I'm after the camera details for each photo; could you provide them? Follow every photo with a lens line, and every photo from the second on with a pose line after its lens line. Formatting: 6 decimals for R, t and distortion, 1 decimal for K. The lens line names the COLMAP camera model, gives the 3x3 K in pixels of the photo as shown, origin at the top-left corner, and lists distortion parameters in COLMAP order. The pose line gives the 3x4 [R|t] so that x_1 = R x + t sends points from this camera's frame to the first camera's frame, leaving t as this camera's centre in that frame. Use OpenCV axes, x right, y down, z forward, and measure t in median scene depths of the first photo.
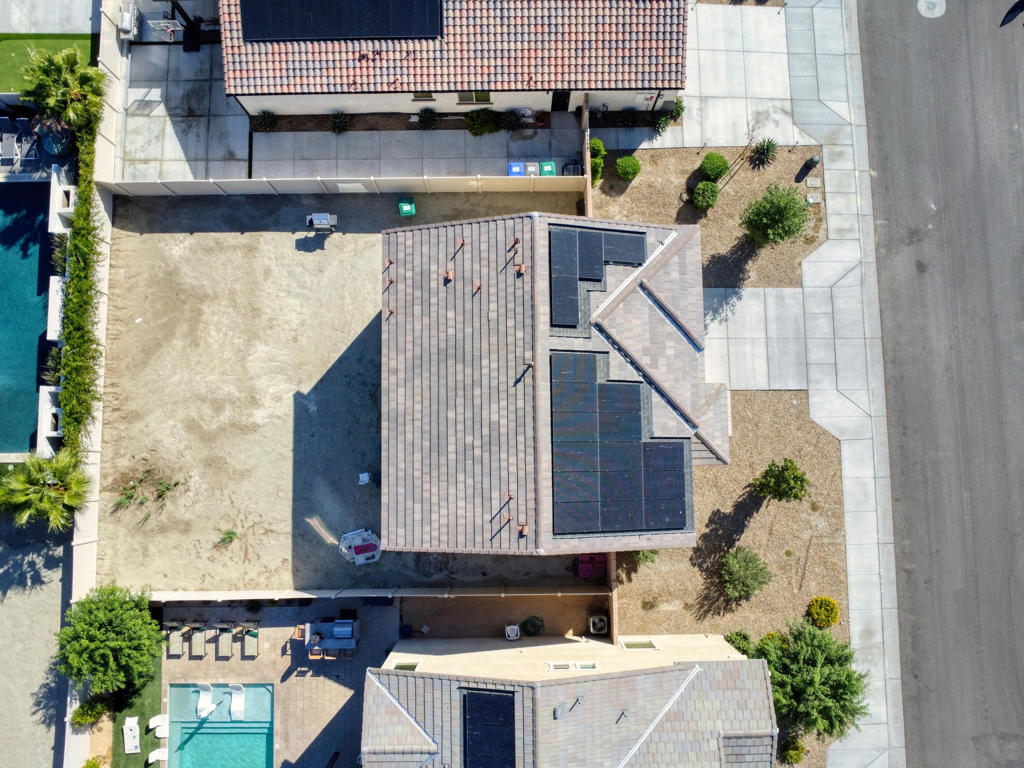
lens RADIAL K [[744.6, 0, 512.0], [0, 744.6, 384.0], [0, 0, 1]] dist [-0.030326, -0.000516]
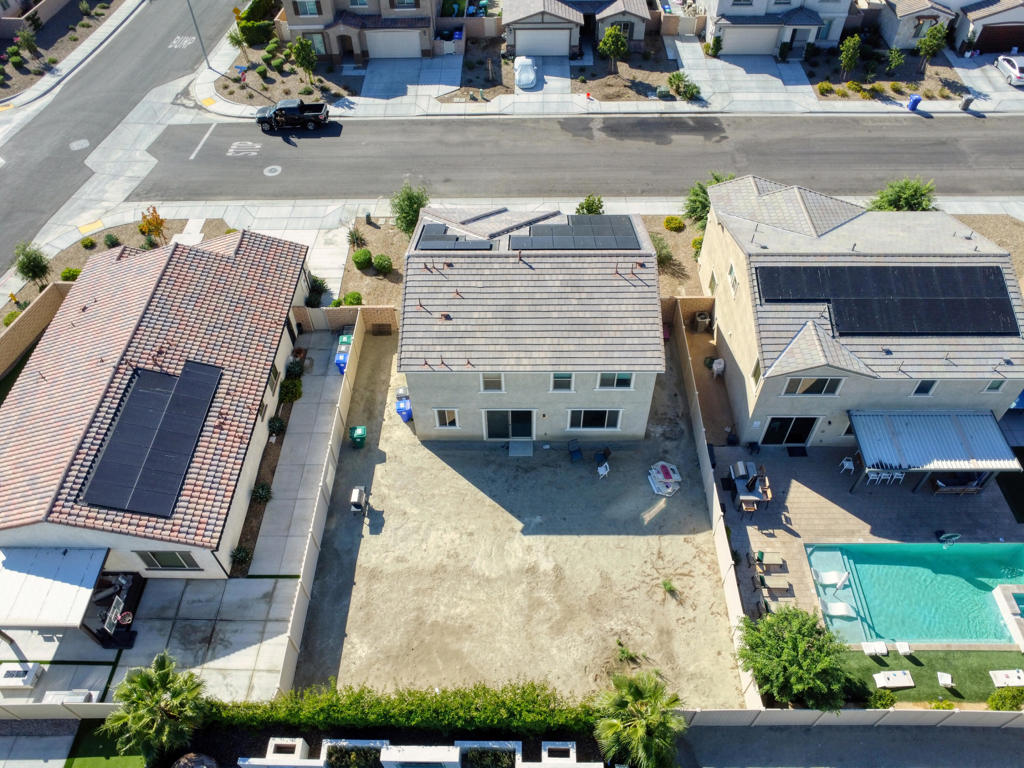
lens RADIAL K [[744.6, 0, 512.0], [0, 744.6, 384.0], [0, 0, 1]] dist [-0.030326, -0.000516]
pose [[0.024843, -0.755334, 0.654869, -0.848271], [0.995978, 0.075110, 0.048850, -0.072312], [-0.086086, 0.651021, 0.754162, 0.100302]]
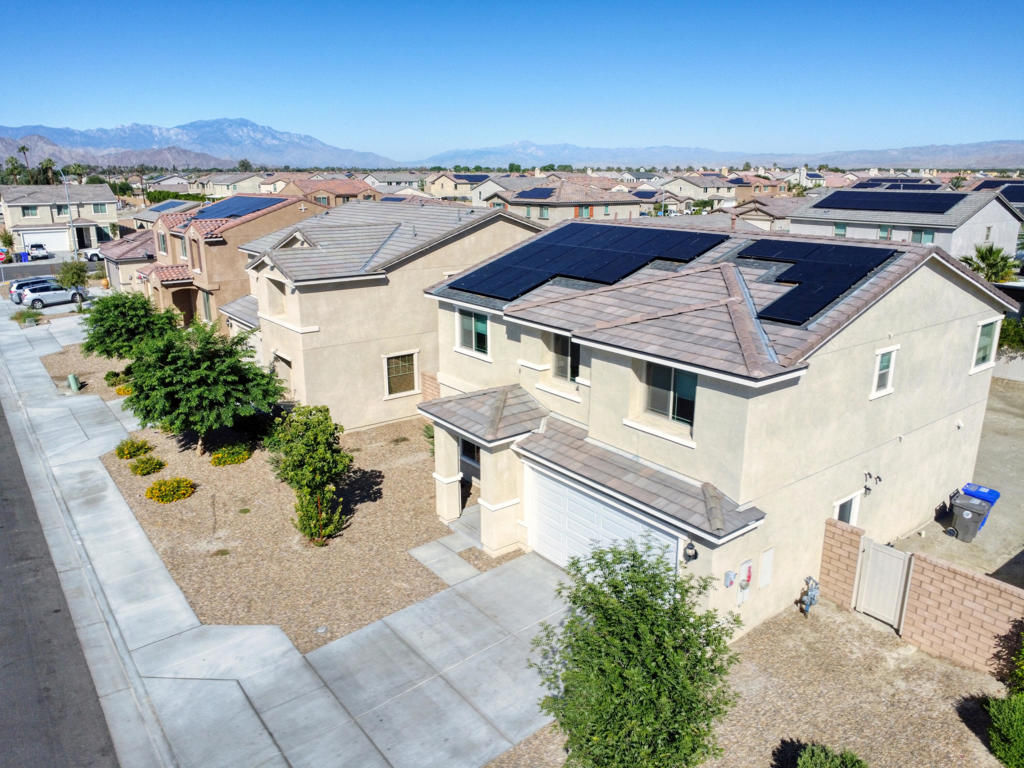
lens RADIAL K [[744.6, 0, 512.0], [0, 744.6, 384.0], [0, 0, 1]] dist [-0.030326, -0.000516]
pose [[-0.800486, 0.164449, -0.576350, 0.562680], [-0.596311, -0.121785, 0.793462, -0.429926], [0.060294, 0.978839, 0.195550, 0.806176]]
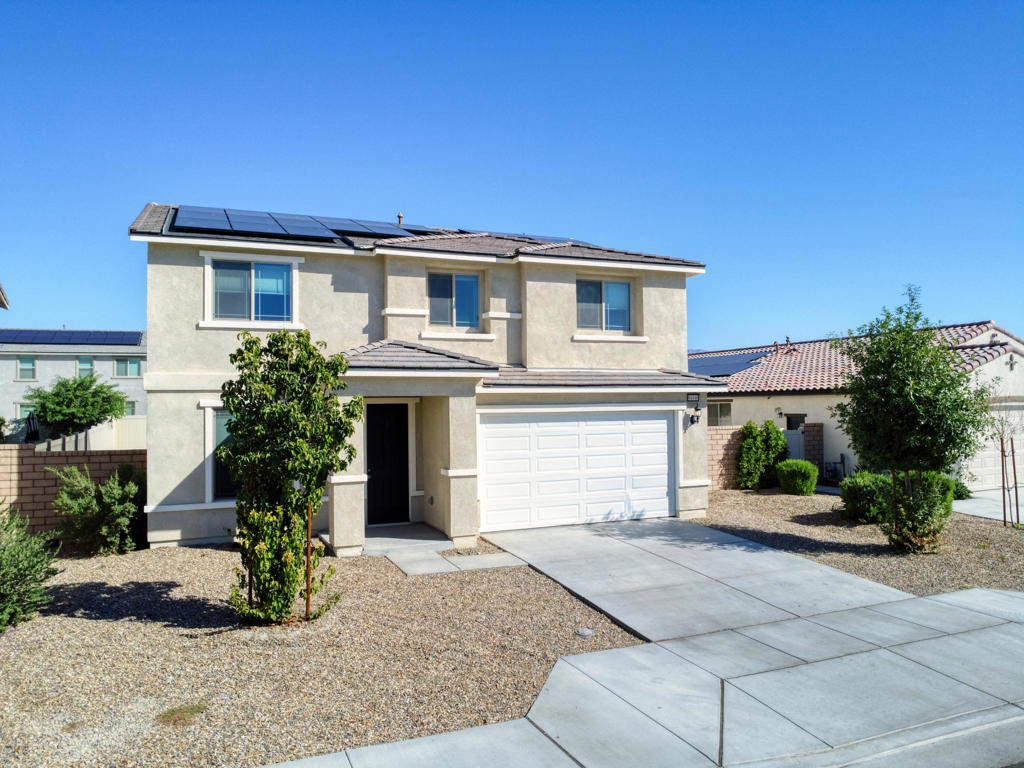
lens RADIAL K [[744.6, 0, 512.0], [0, 744.6, 384.0], [0, 0, 1]] dist [-0.030326, -0.000516]
pose [[0.384241, -0.029187, -0.922771, 0.669485], [-0.917397, 0.100133, -0.385170, 0.157711], [0.103642, 0.994546, 0.011699, 0.954748]]
